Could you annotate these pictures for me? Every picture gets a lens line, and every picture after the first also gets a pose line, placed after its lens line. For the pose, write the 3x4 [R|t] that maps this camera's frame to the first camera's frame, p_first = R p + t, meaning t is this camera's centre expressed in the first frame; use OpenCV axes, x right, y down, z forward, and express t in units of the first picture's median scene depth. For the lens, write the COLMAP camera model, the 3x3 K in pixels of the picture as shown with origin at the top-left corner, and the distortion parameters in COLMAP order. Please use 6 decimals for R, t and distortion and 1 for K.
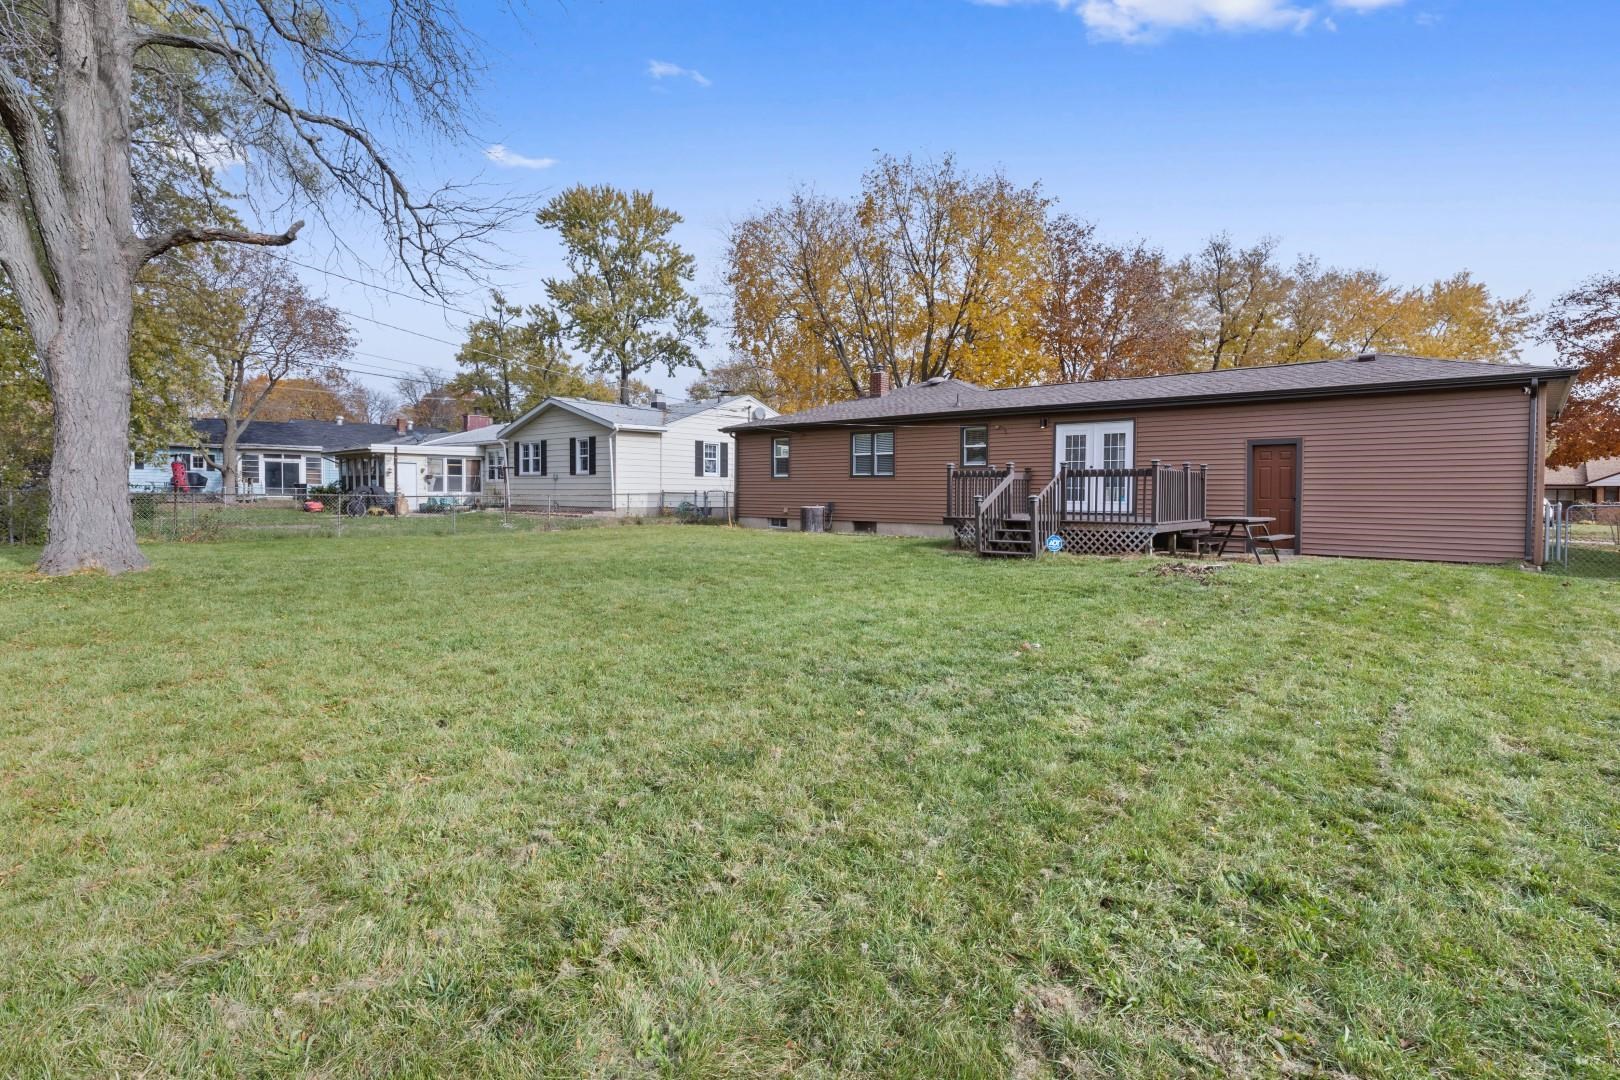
lens RADIAL K [[808.6, 0, 810.3], [0, 808.6, 521.4], [0, 0, 1]] dist [-0.001877, -0.000459]
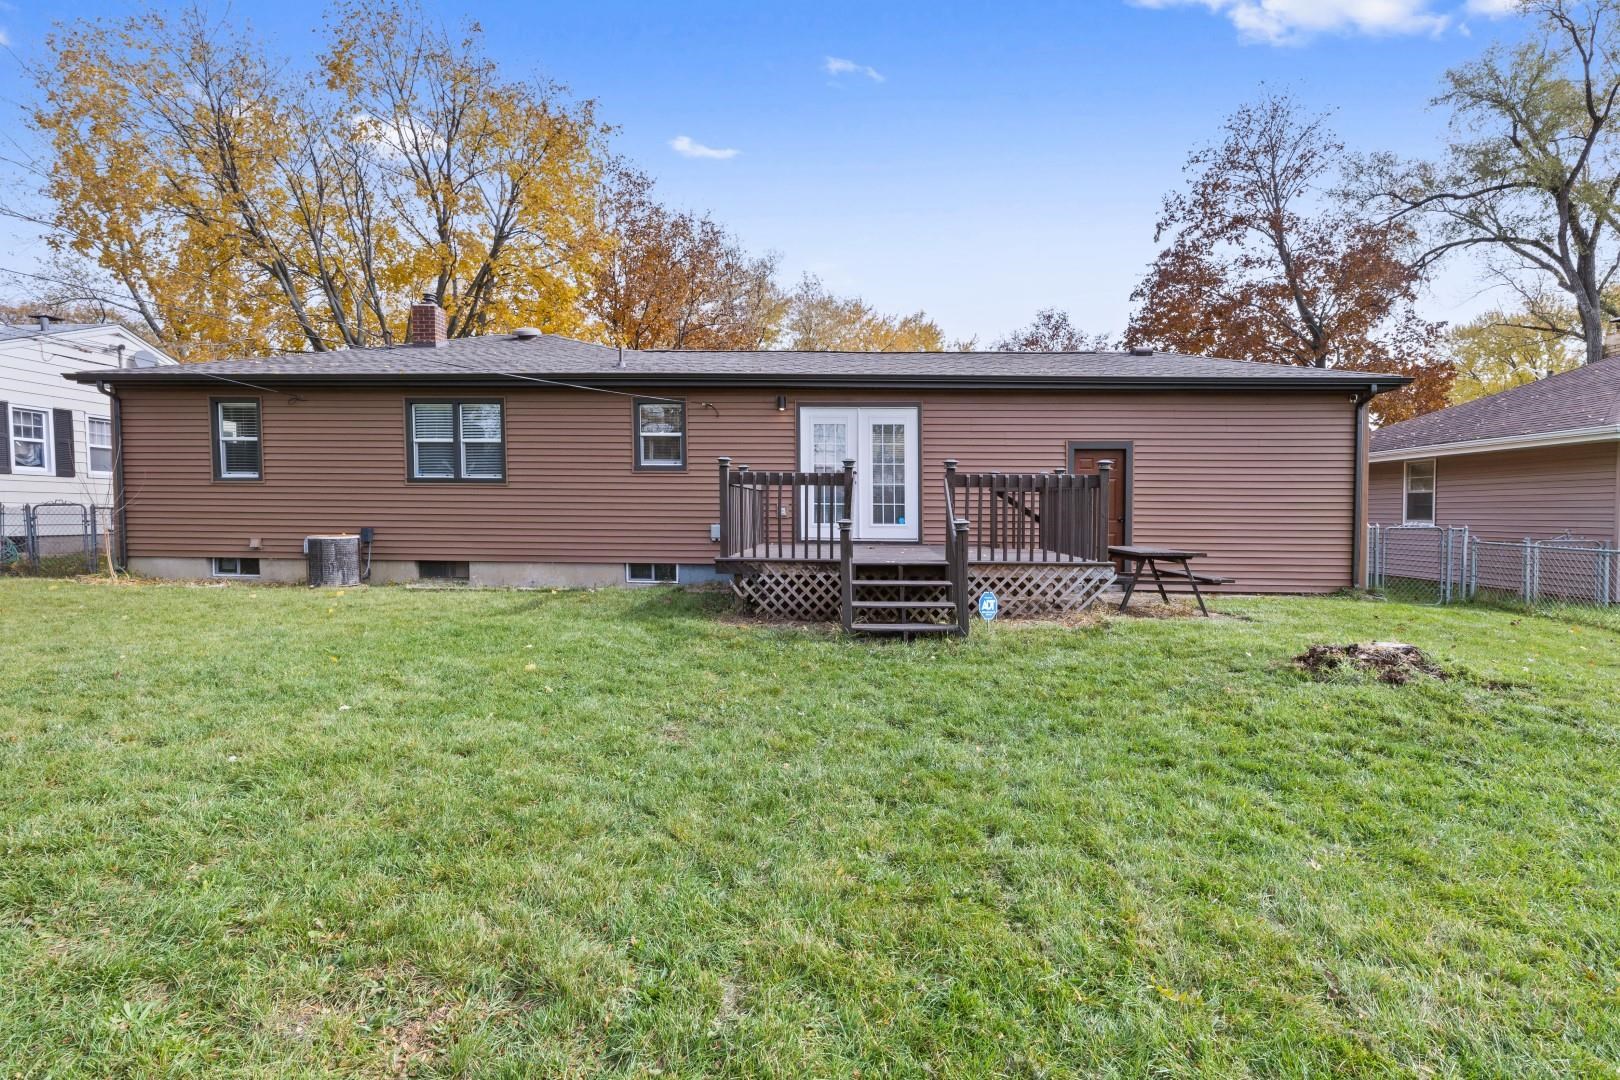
lens RADIAL K [[833.3, 0, 838.1], [0, 833.3, 557.0], [0, 0, 1]] dist [0.000033, -0.000780]
pose [[0.774572, -0.035281, 0.631501, -0.083550], [0.019003, 0.999290, 0.032521, -0.015907], [-0.632200, -0.013189, 0.774693, 0.374153]]
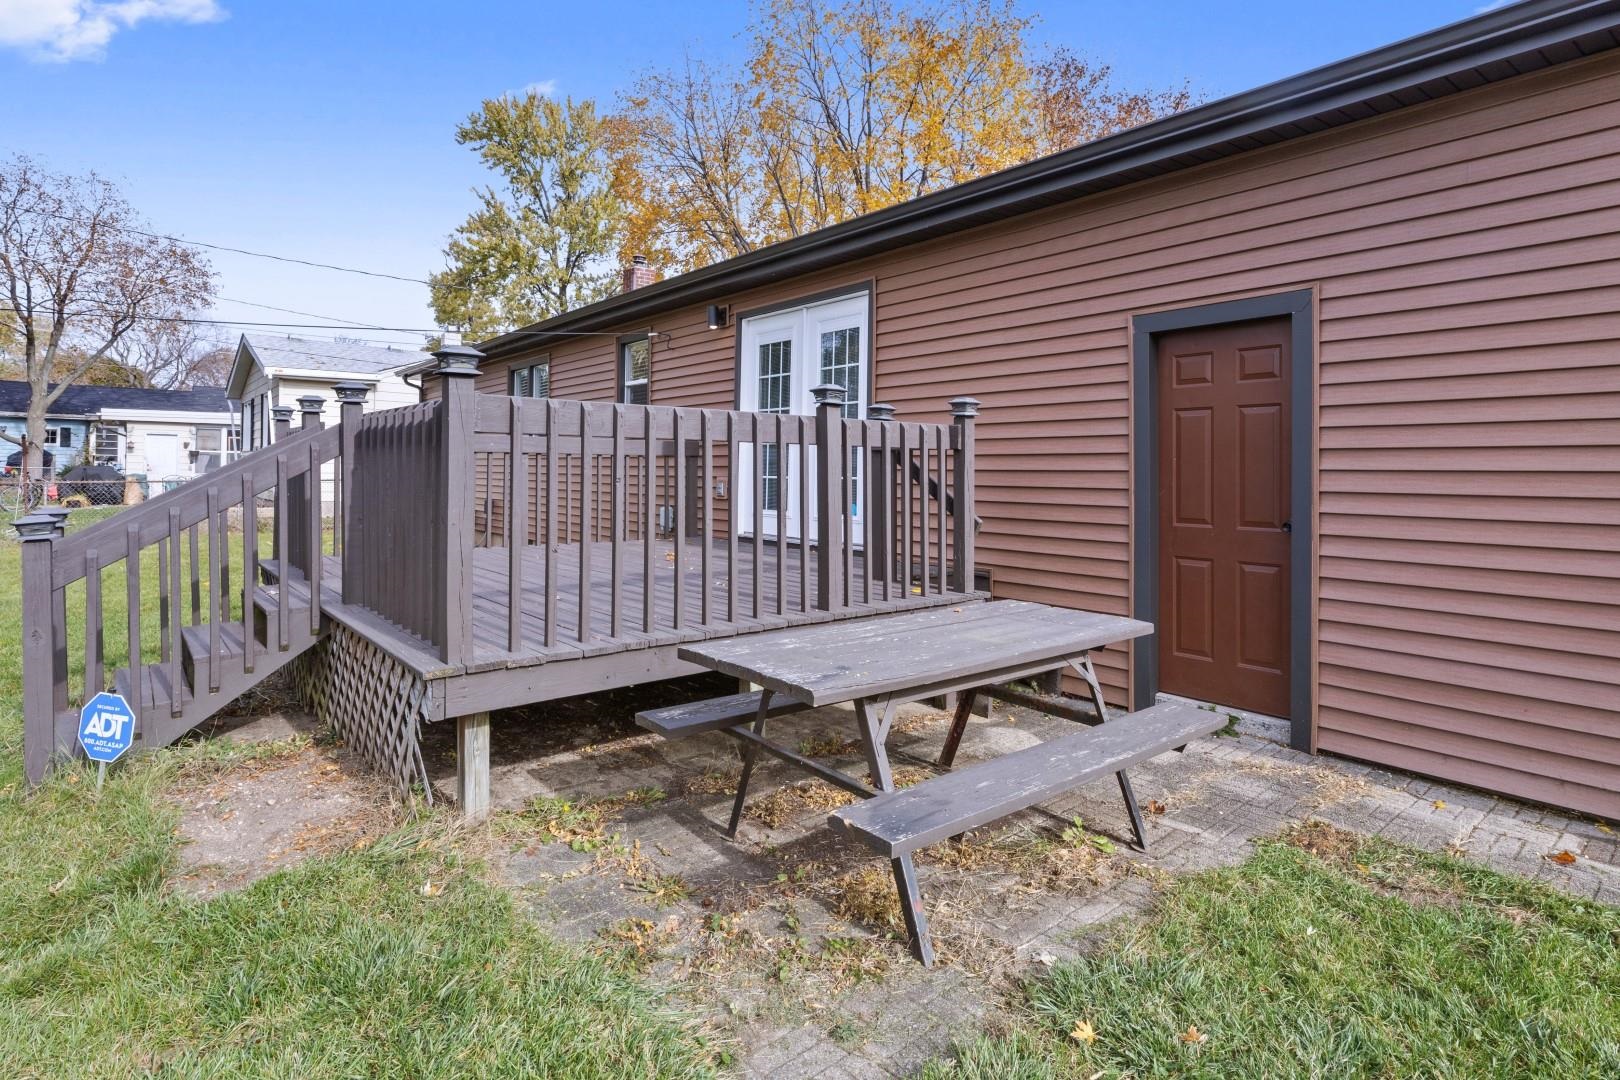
lens RADIAL K [[845.1, 0, 826.8], [0, 845.1, 486.1], [0, 0, 1]] dist [-0.003727, -0.000309]
pose [[0.989931, 0.003388, -0.141512, 0.333049], [-0.005748, 0.999851, -0.016271, -0.024367], [0.141436, 0.016921, 0.989803, 0.483813]]
